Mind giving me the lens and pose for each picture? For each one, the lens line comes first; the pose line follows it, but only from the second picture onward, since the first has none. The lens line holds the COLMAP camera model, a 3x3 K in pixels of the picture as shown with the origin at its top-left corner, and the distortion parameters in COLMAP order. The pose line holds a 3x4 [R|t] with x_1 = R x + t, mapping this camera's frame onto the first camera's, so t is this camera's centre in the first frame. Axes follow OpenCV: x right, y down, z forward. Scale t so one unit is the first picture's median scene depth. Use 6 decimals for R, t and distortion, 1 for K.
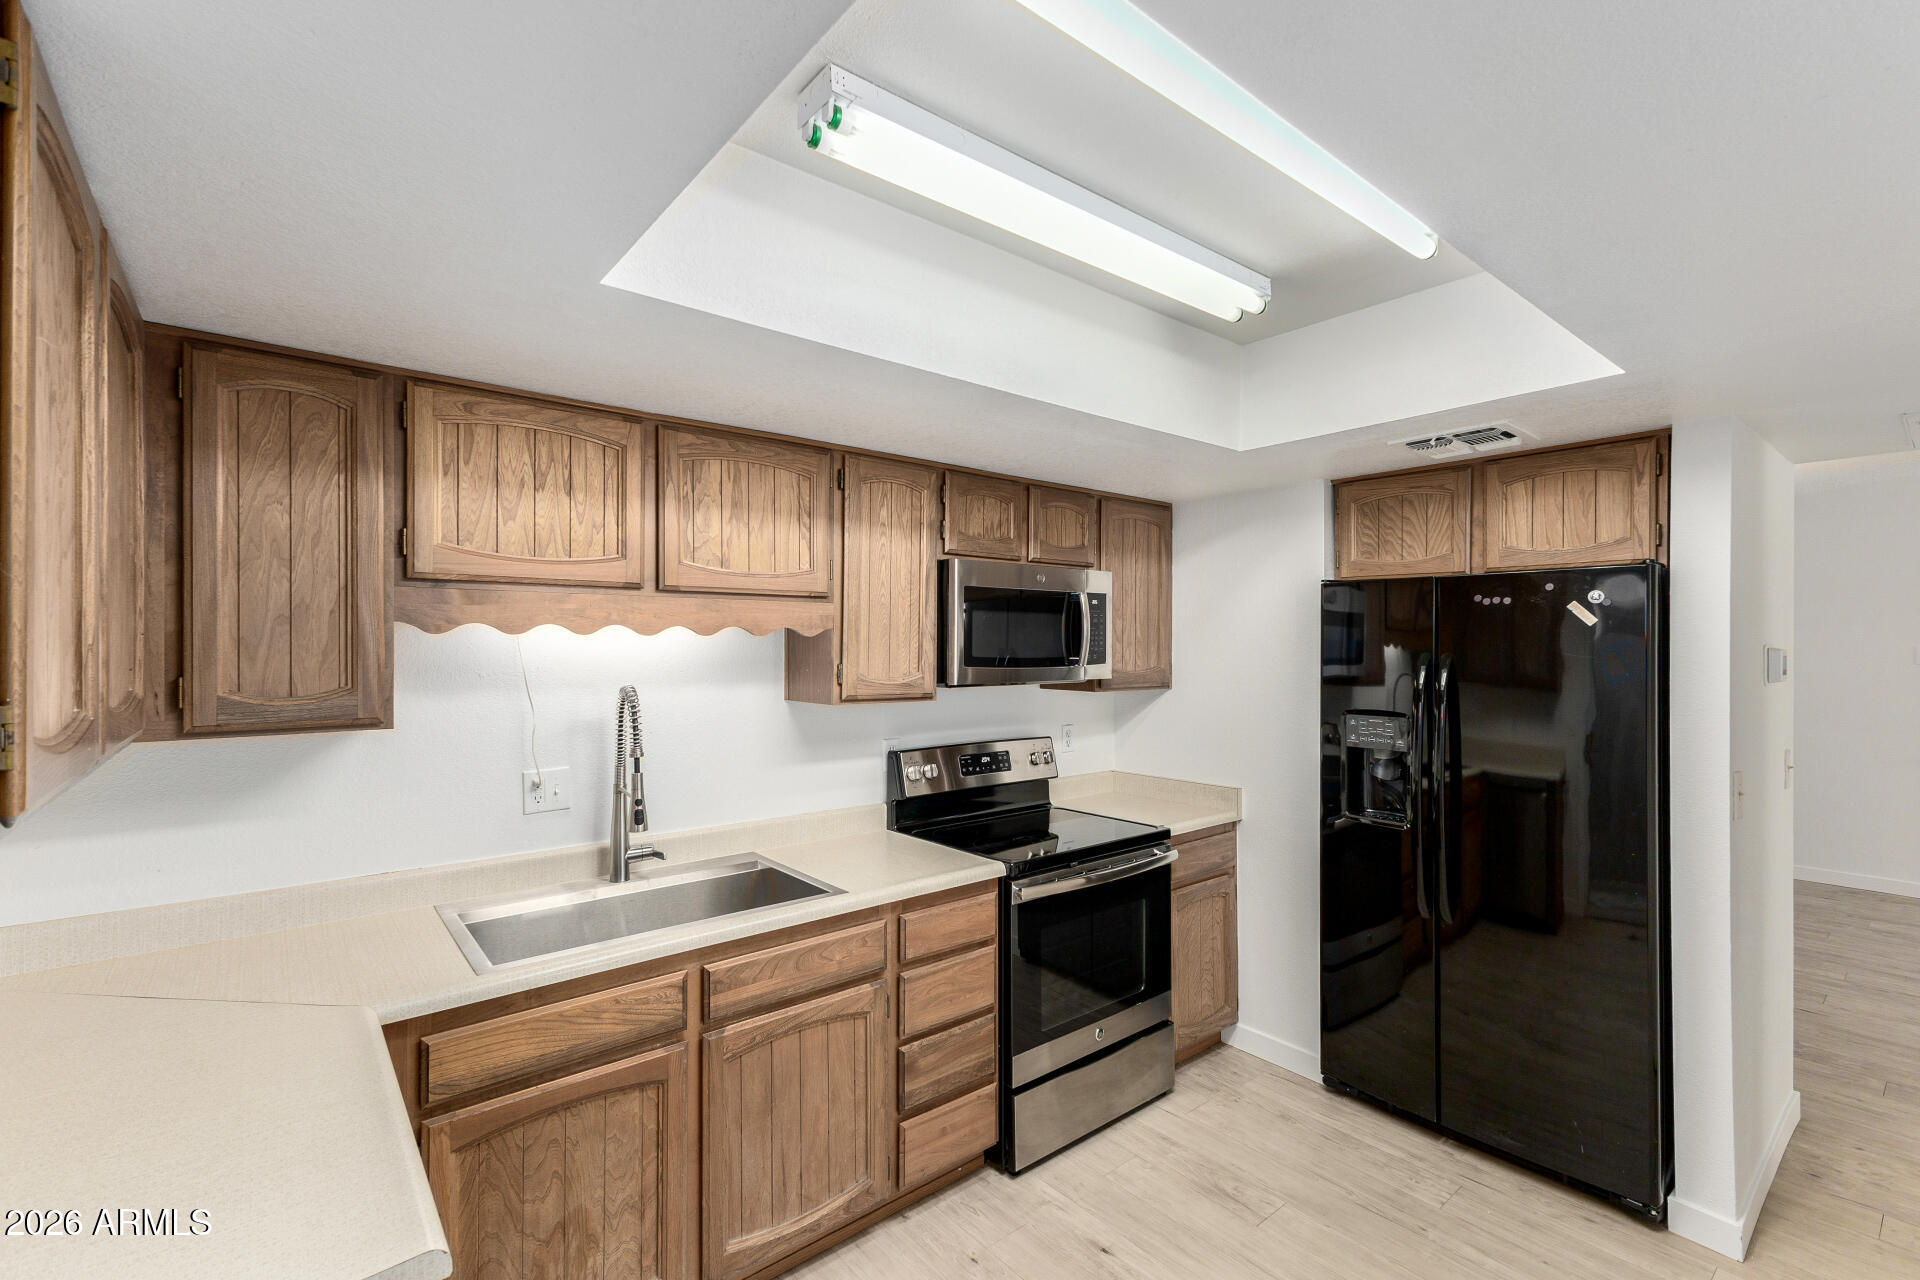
lens RADIAL K [[830.1, 0, 968.6], [0, 830.1, 644.0], [0, 0, 1]] dist [0.012272, -0.000026]
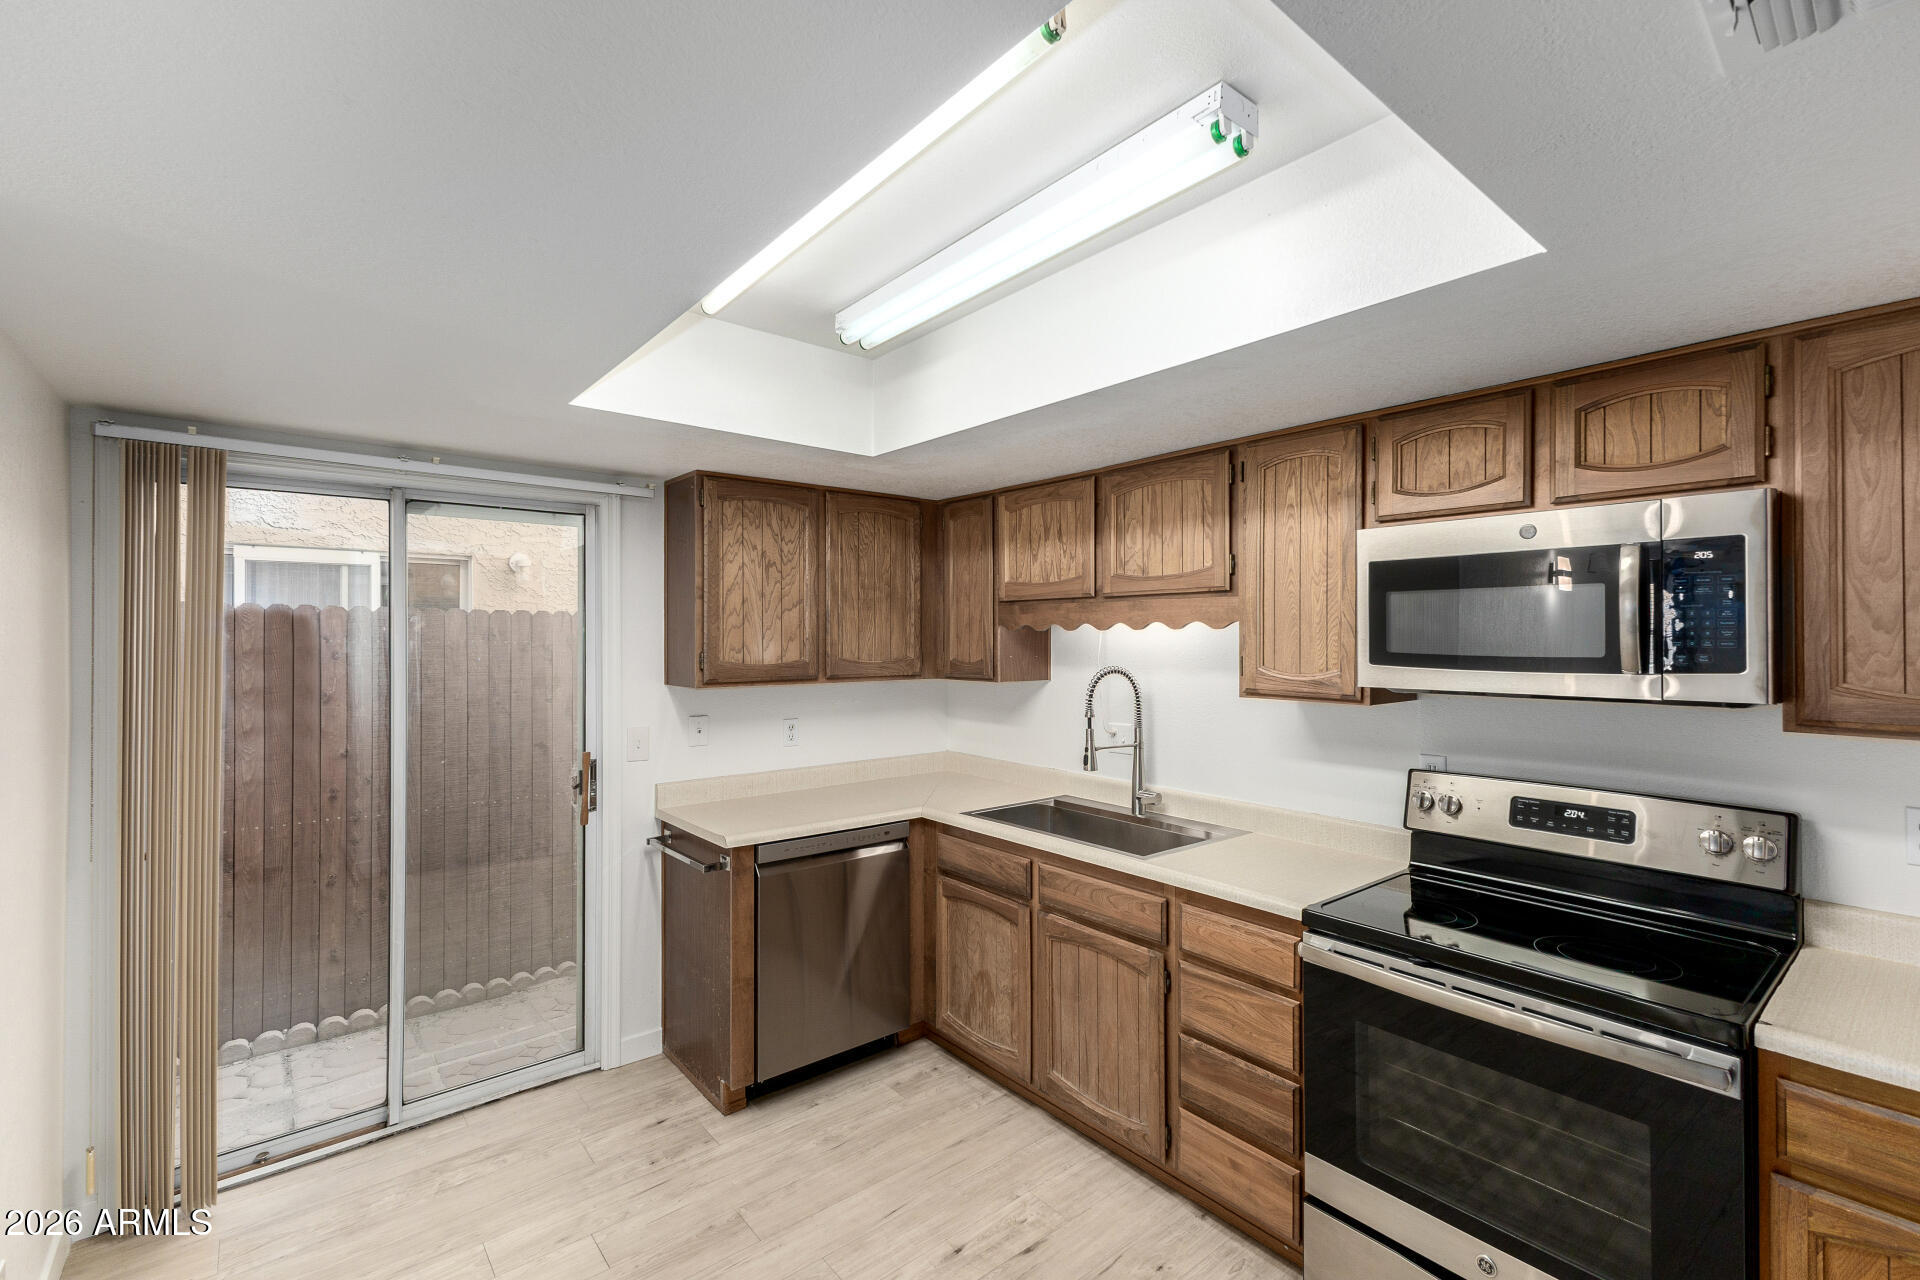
lens RADIAL K [[830.1, 0, 970.0], [0, 830.1, 635.6], [0, 0, 1]] dist [0.012272, -0.000026]
pose [[0.011583, -0.004674, -0.999922, 0.921285], [-0.000127, 0.999989, -0.004676, 0.004269], [0.999933, 0.000181, 0.011583, 0.719889]]
